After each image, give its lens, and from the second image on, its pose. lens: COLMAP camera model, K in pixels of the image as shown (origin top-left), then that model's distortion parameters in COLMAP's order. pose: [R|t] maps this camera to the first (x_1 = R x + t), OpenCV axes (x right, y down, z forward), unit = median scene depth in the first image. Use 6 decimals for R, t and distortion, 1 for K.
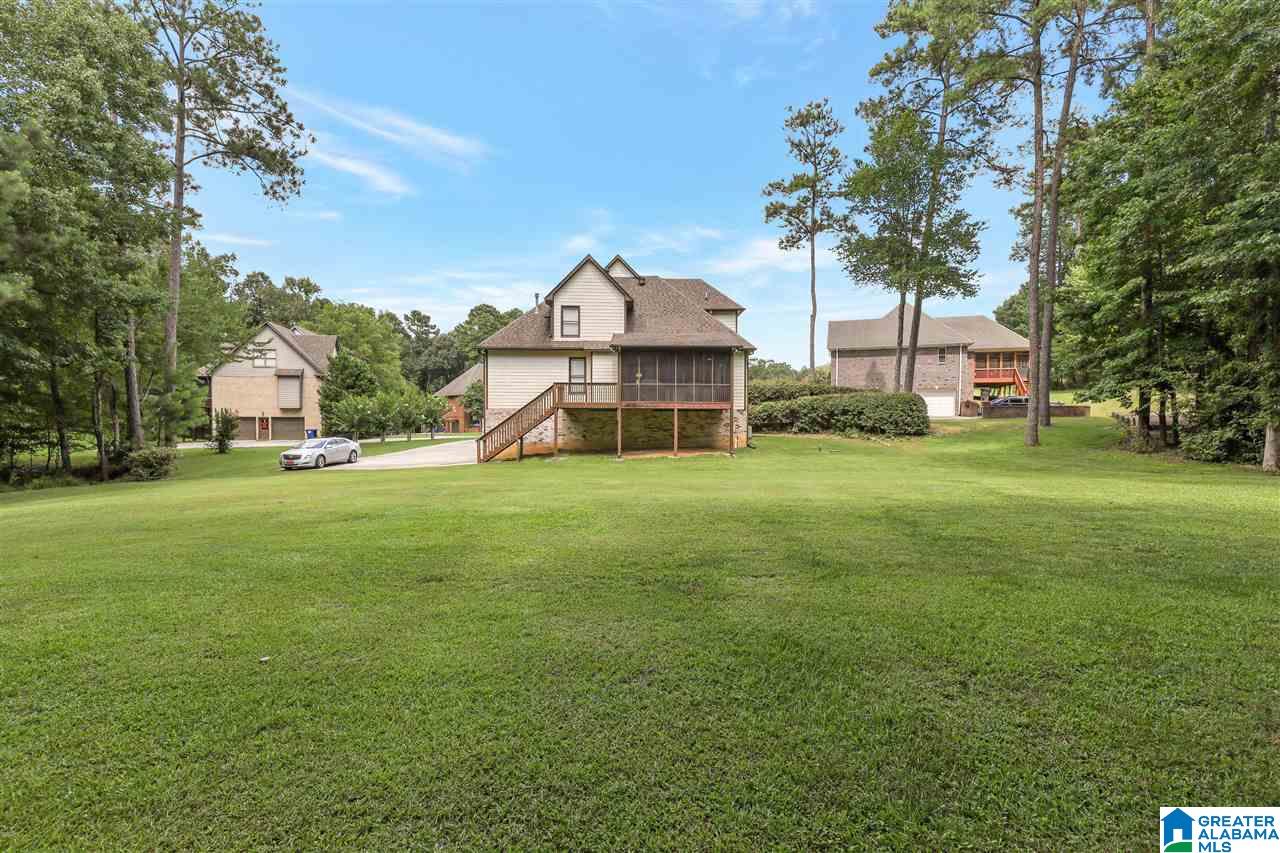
lens RADIAL K [[547.7, 0, 643.2], [0, 547.7, 427.5], [0, 0, 1]] dist [0.006365, -0.001203]
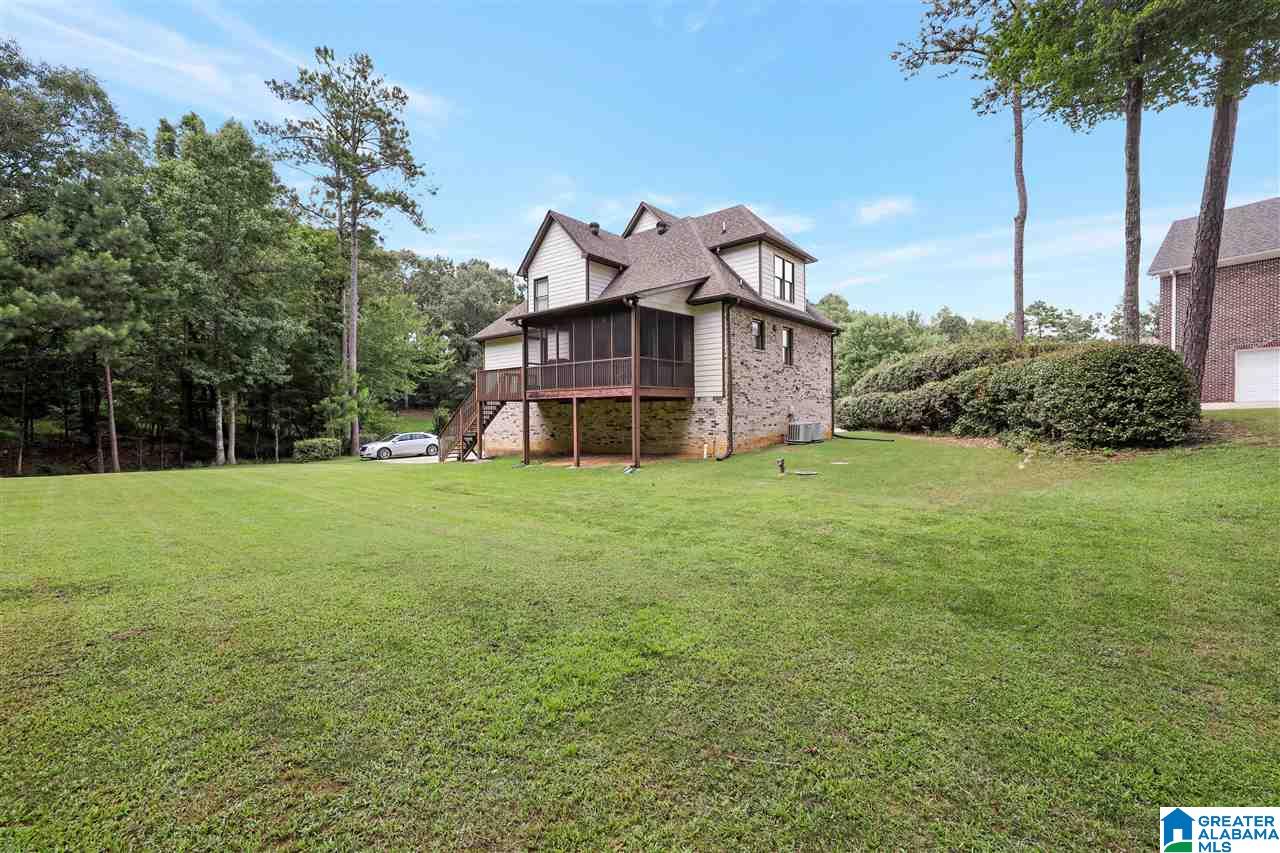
lens RADIAL K [[547.7, 0, 633.7], [0, 547.7, 418.7], [0, 0, 1]] dist [0.006365, -0.001203]
pose [[0.742643, -0.003471, -0.669678, 0.523089], [-0.003659, 0.999951, -0.009241, -0.001550], [0.669677, 0.009313, 0.742594, 0.475281]]
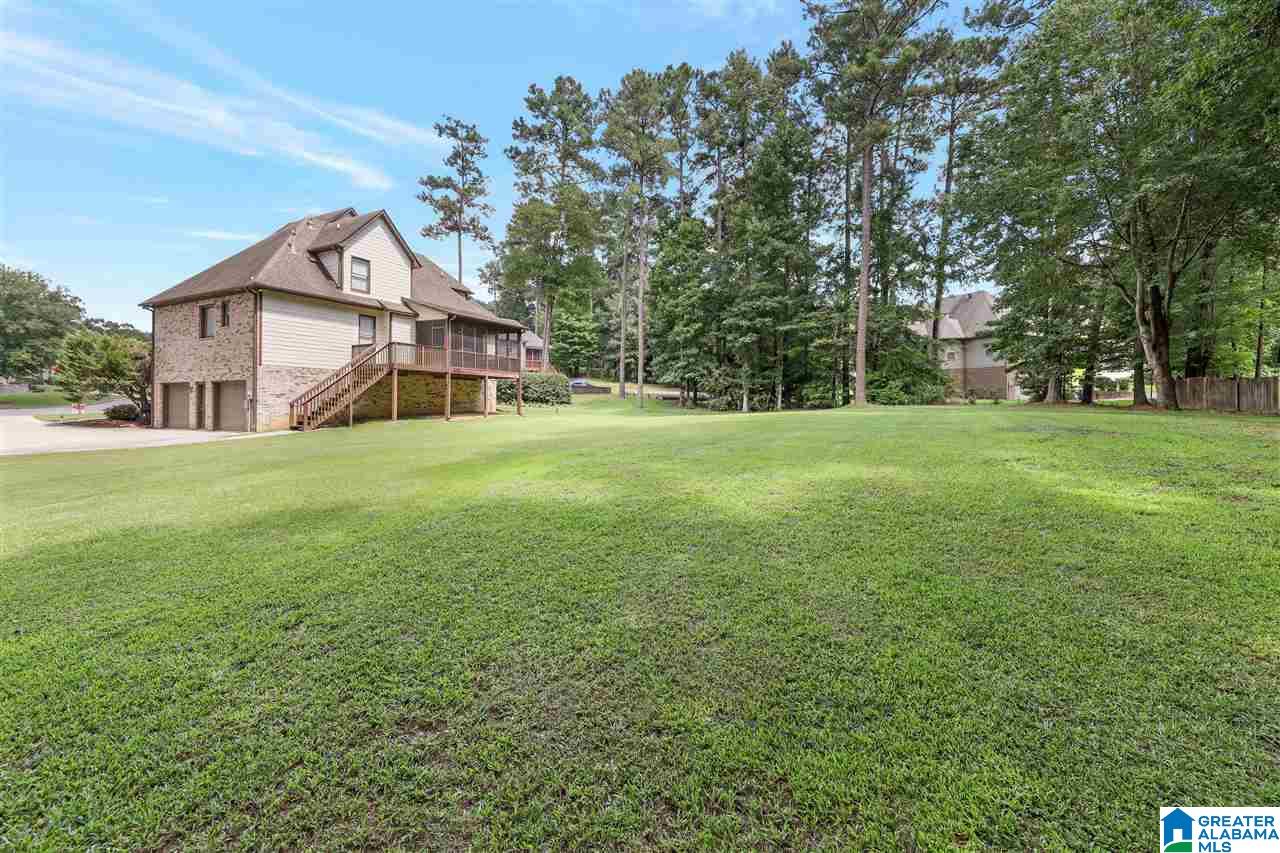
lens RADIAL K [[547.7, 0, 641.6], [0, 547.7, 401.7], [0, 0, 1]] dist [0.006365, -0.001203]
pose [[0.479384, 0.007906, 0.877570, -0.703762], [0.012854, 0.999789, -0.016029, 0.036971], [-0.877511, 0.018964, 0.479181, 0.155179]]
